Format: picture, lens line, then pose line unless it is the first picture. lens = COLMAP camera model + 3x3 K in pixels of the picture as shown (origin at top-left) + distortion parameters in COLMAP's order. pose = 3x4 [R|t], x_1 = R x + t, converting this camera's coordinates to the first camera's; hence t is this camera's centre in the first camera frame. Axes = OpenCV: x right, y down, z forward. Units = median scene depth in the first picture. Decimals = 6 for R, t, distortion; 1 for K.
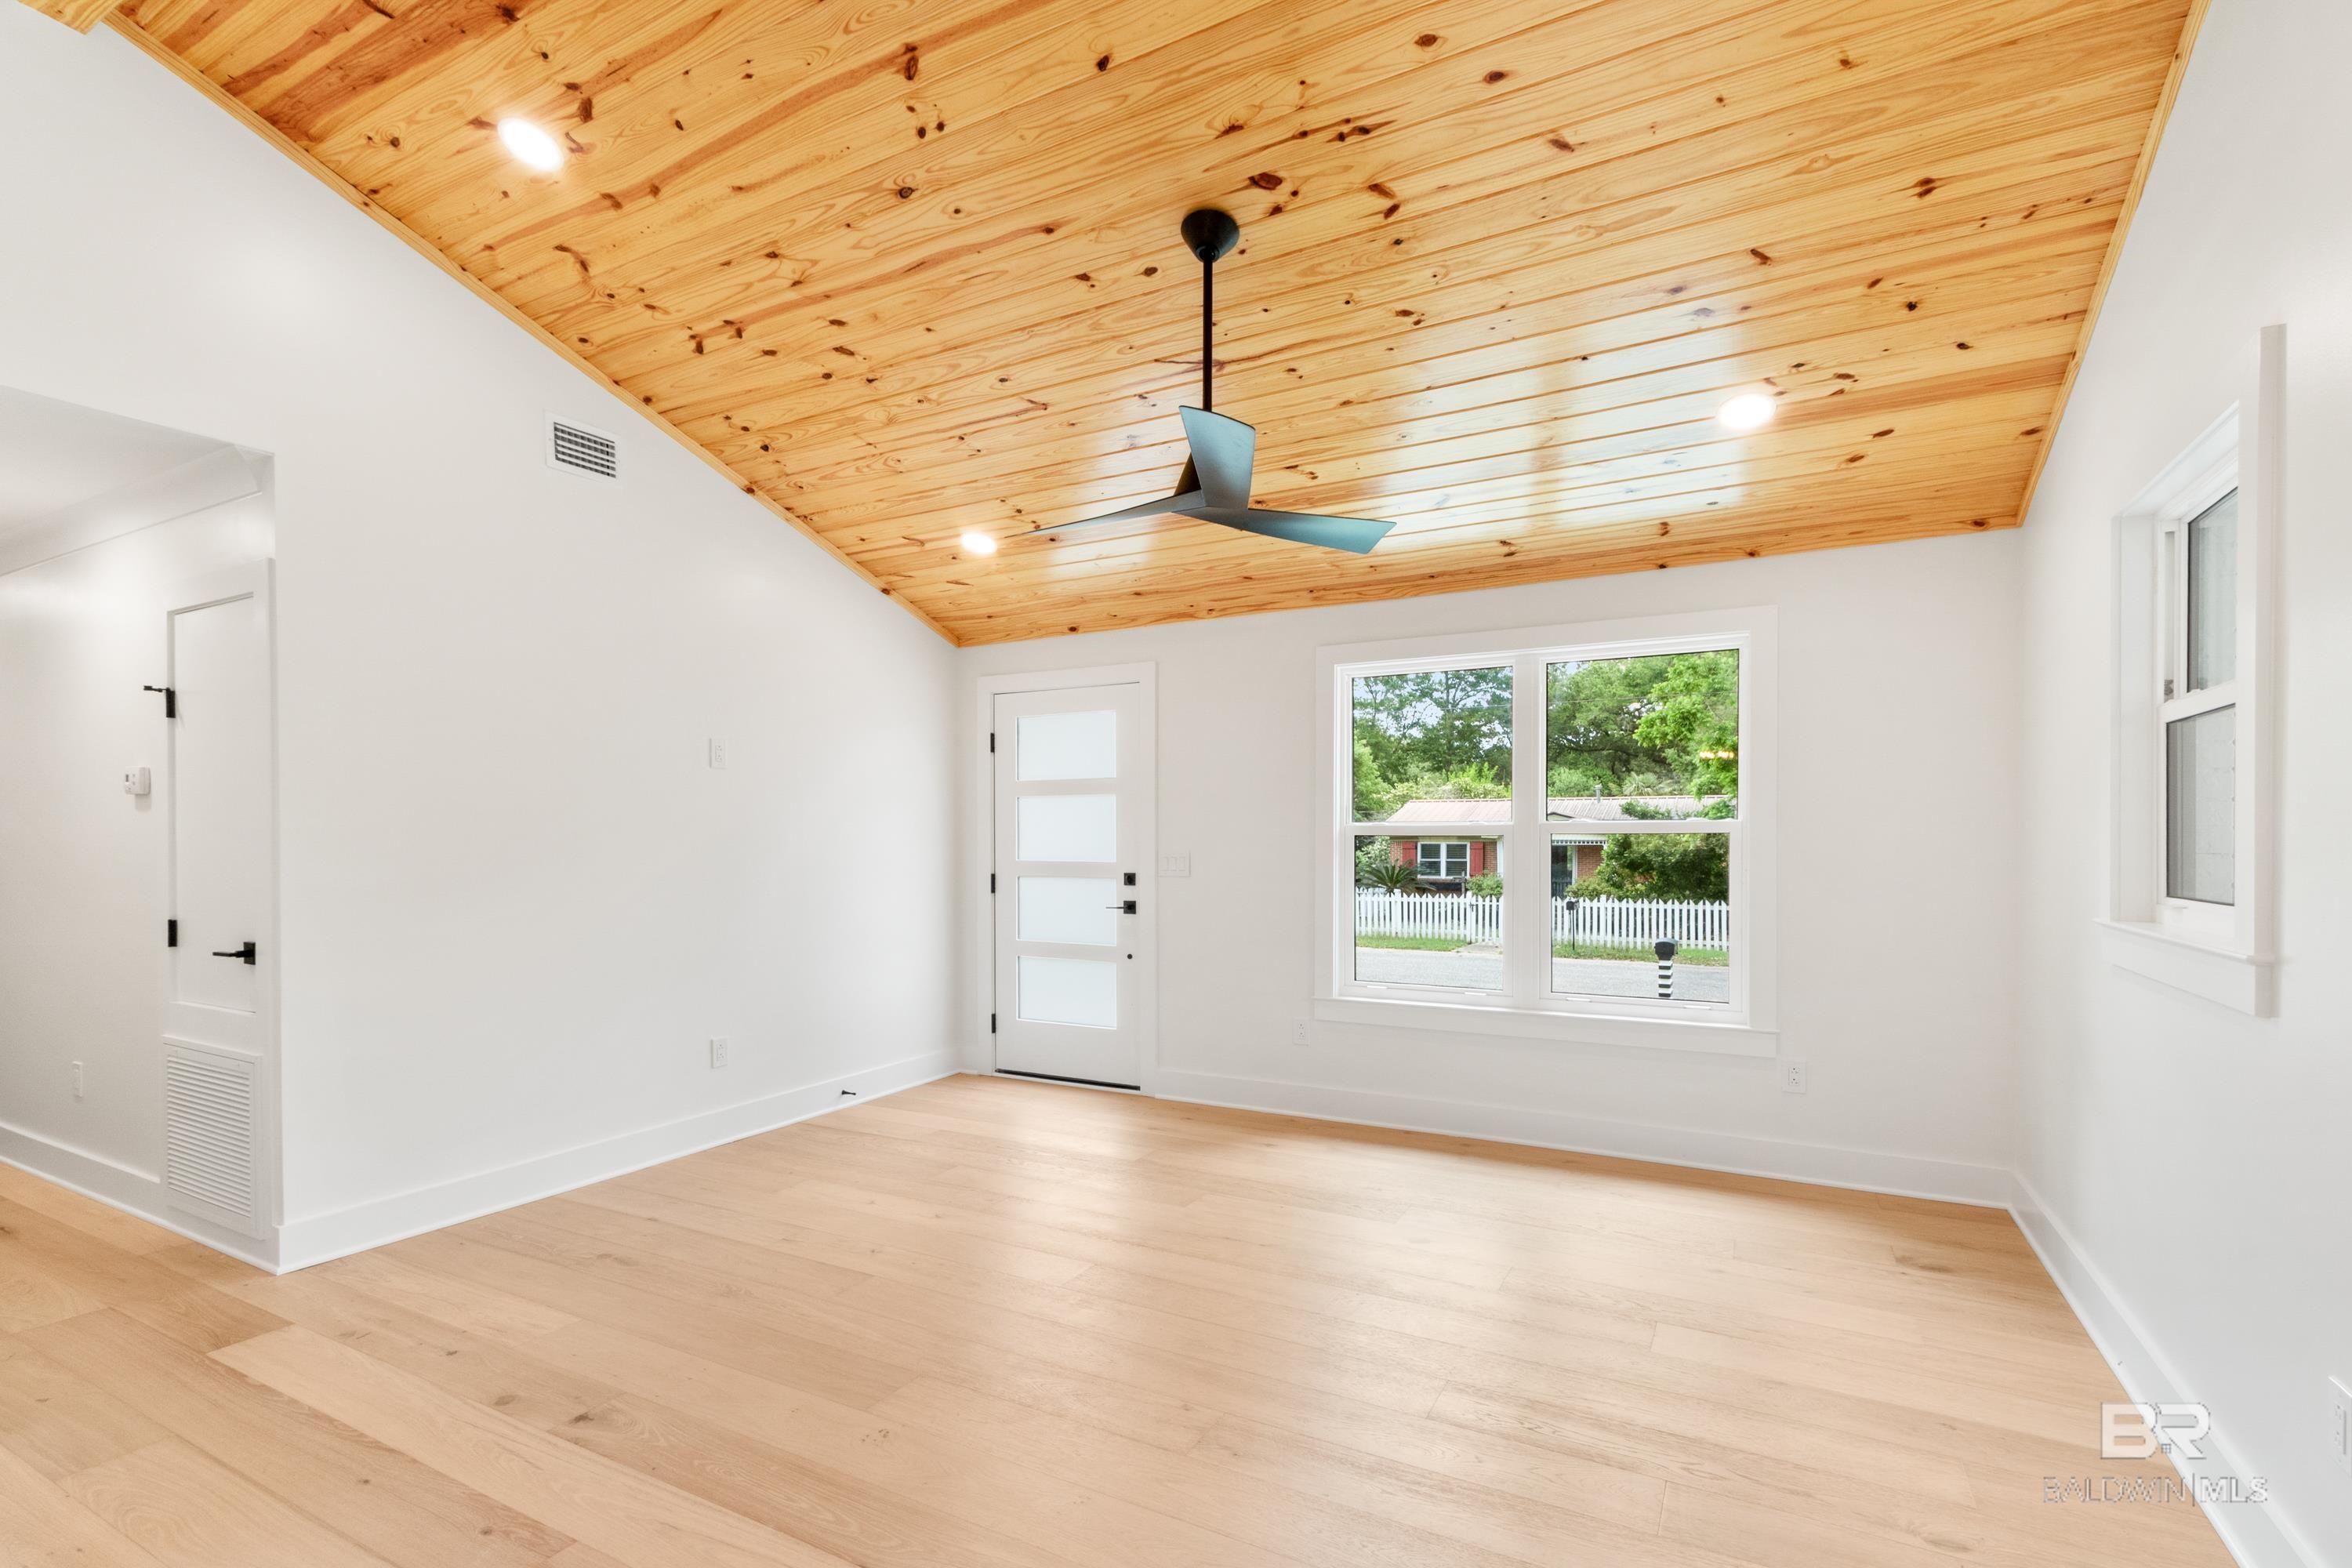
lens RADIAL K [[1065.7, 0, 1178.3], [0, 1065.7, 866.3], [0, 0, 1]] dist [0.000312, 0.000319]
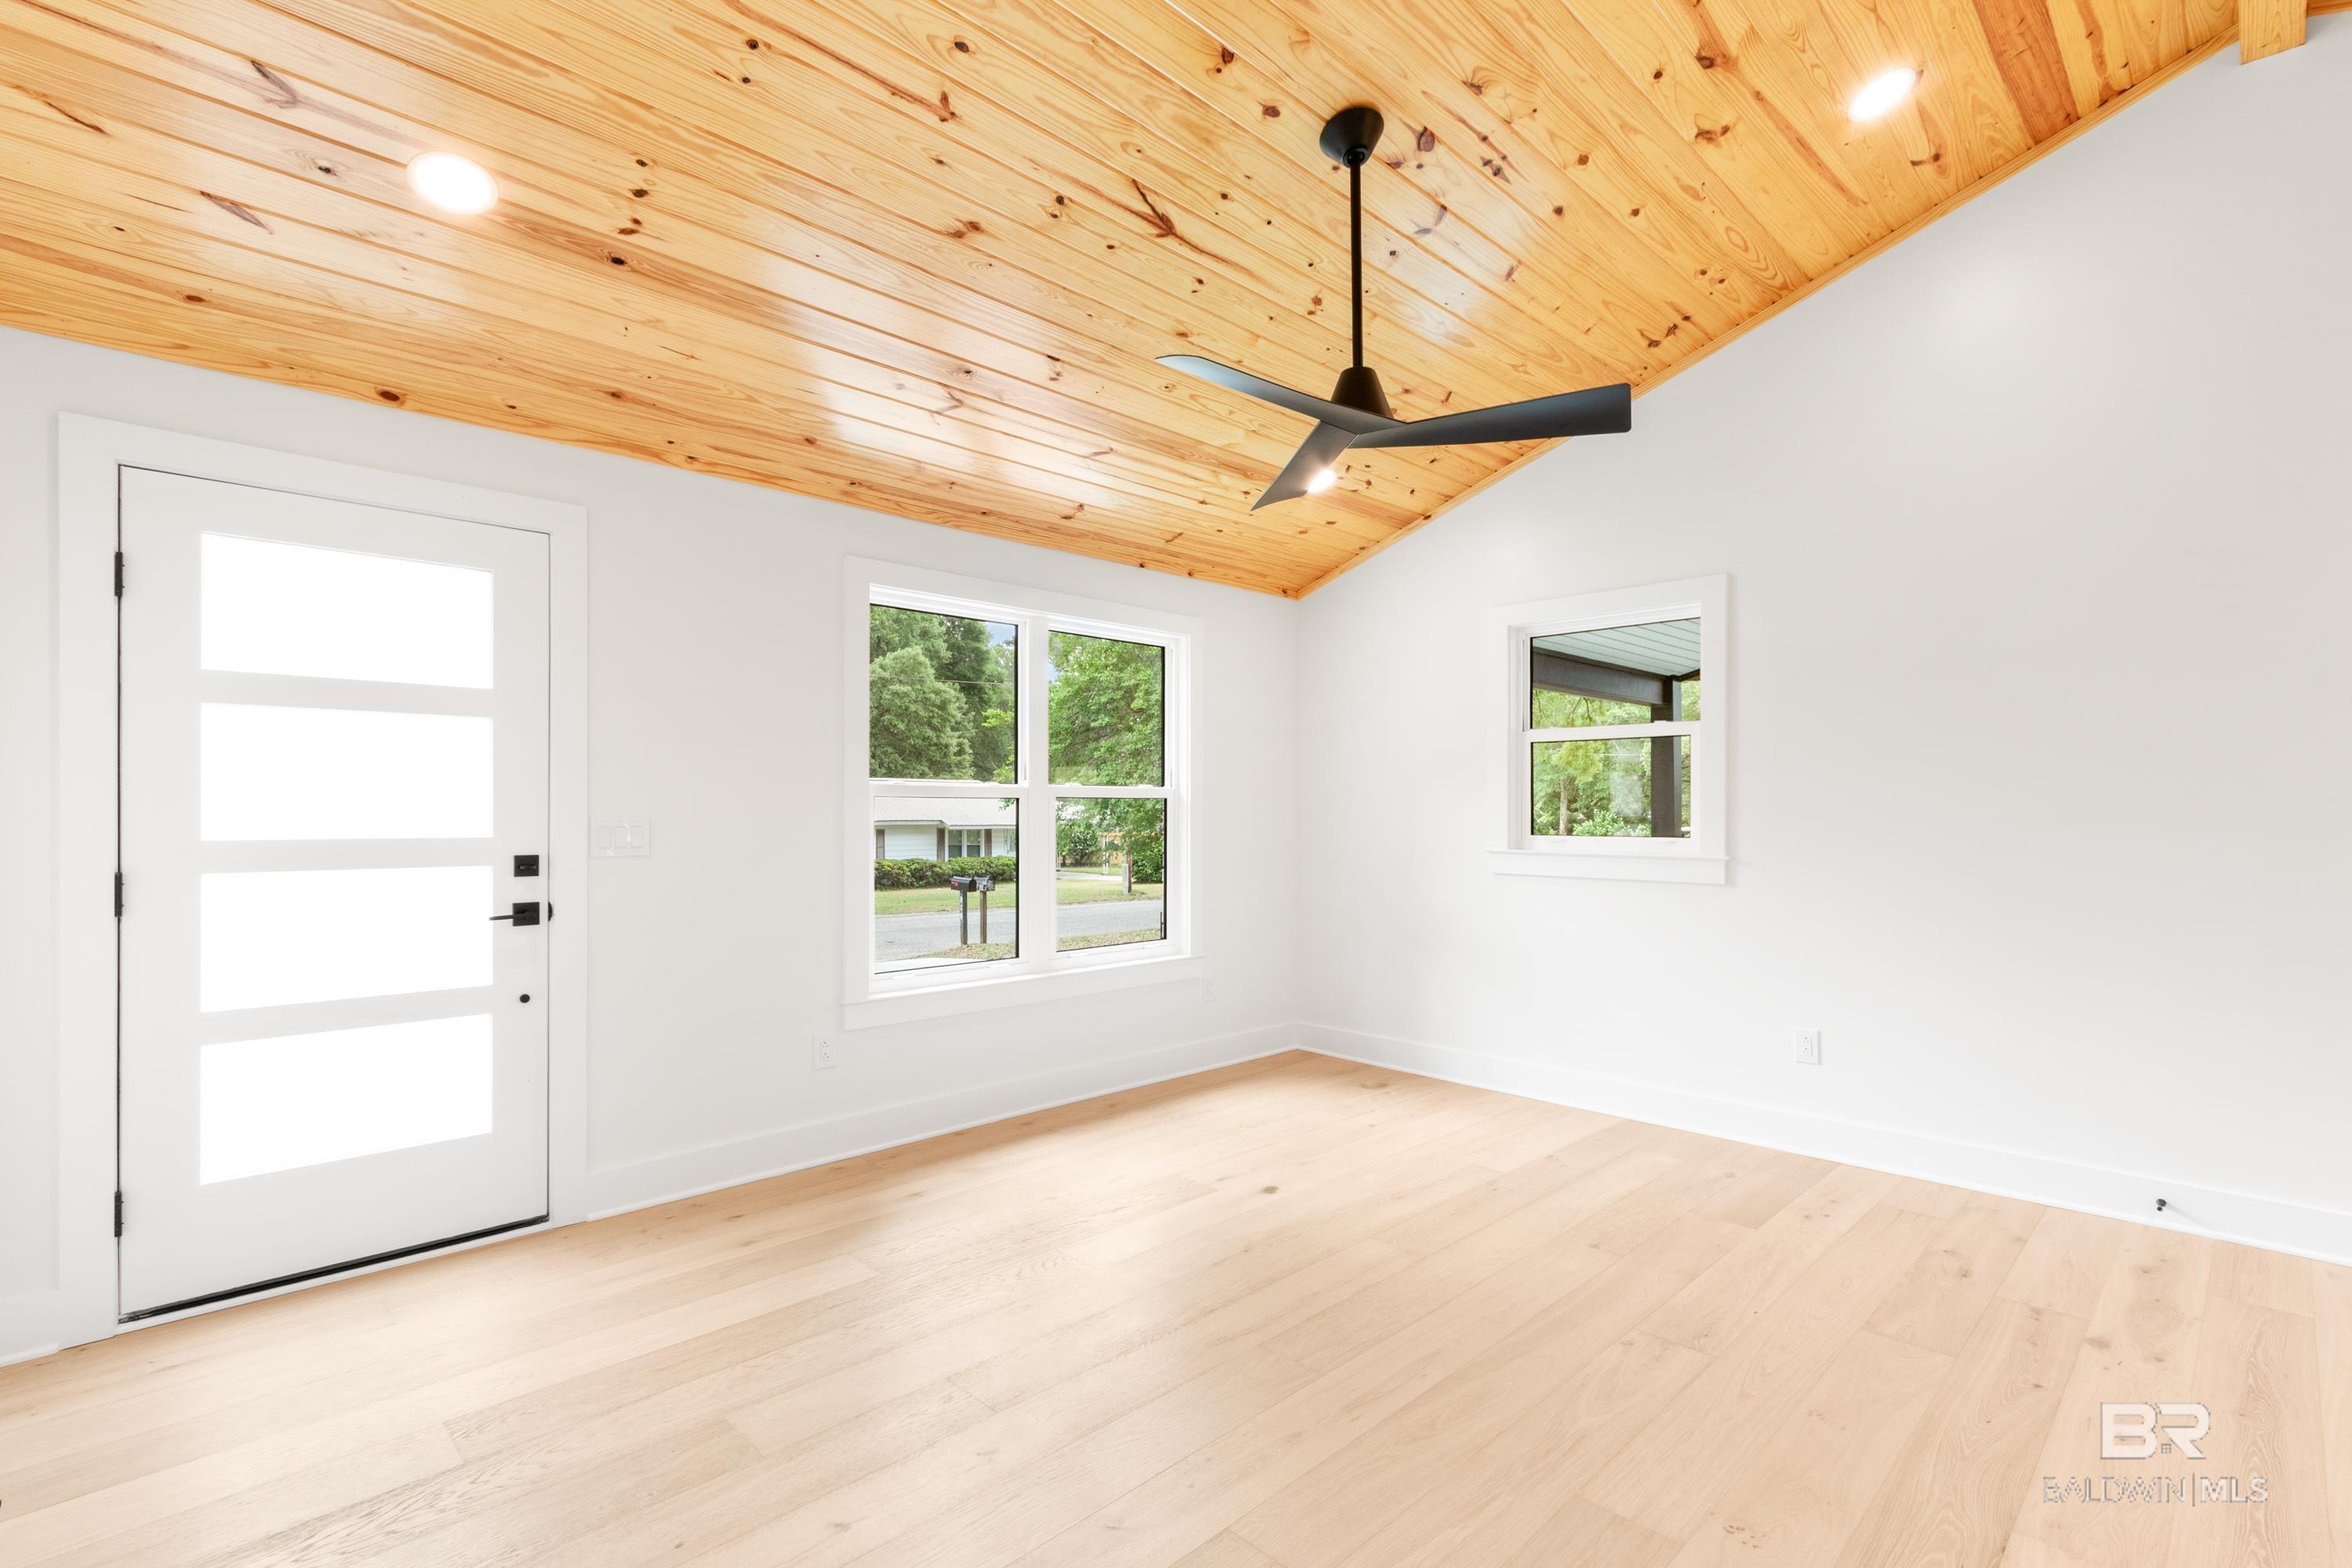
lens RADIAL K [[1068.7, 0, 1162.3], [0, 1068.7, 821.0], [0, 0, 1]] dist [0.000339, -0.000057]
pose [[0.304005, -0.008558, 0.952632, -0.595744], [0.021740, 0.999762, 0.002044, -0.007128], [-0.952422, 0.020089, 0.304118, 0.588737]]
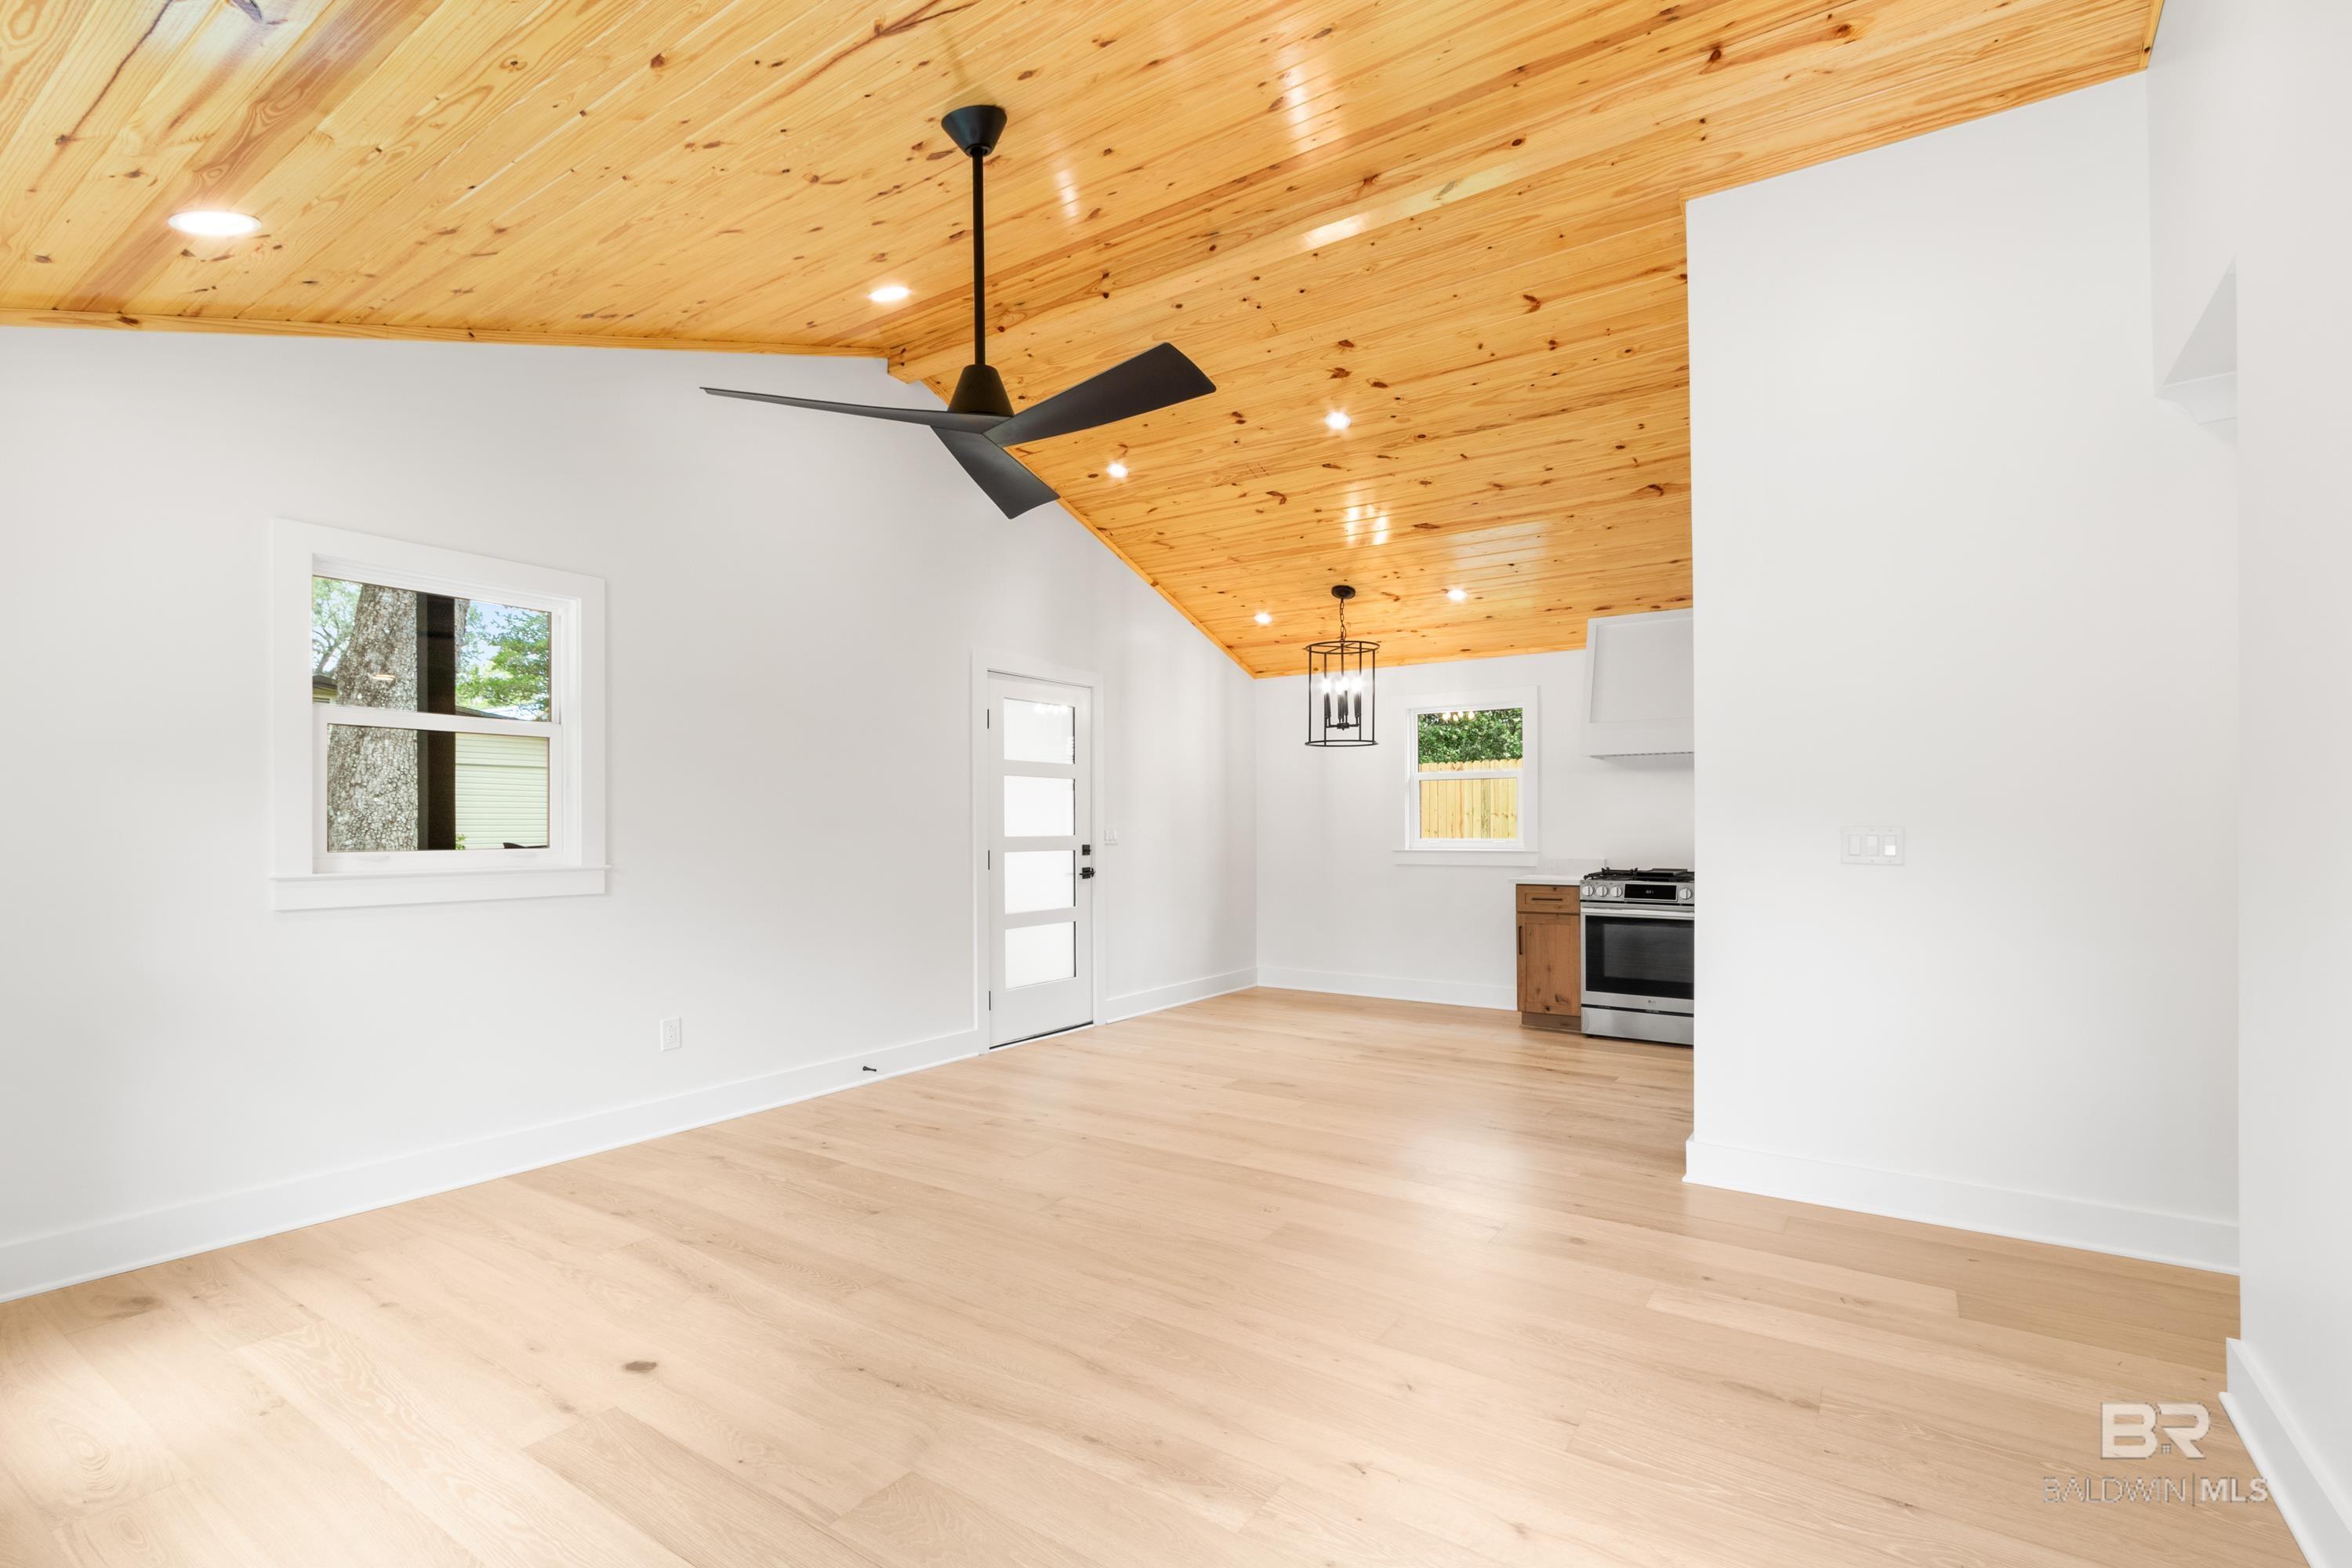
lens RADIAL K [[1068.7, 0, 1162.3], [0, 1068.7, 821.0], [0, 0, 1]] dist [0.000339, -0.000057]
pose [[-0.994416, 0.003849, 0.105458, -0.147845], [0.005765, 0.999824, 0.017873, -0.015884], [-0.105370, 0.018381, -0.994263, 1.257660]]
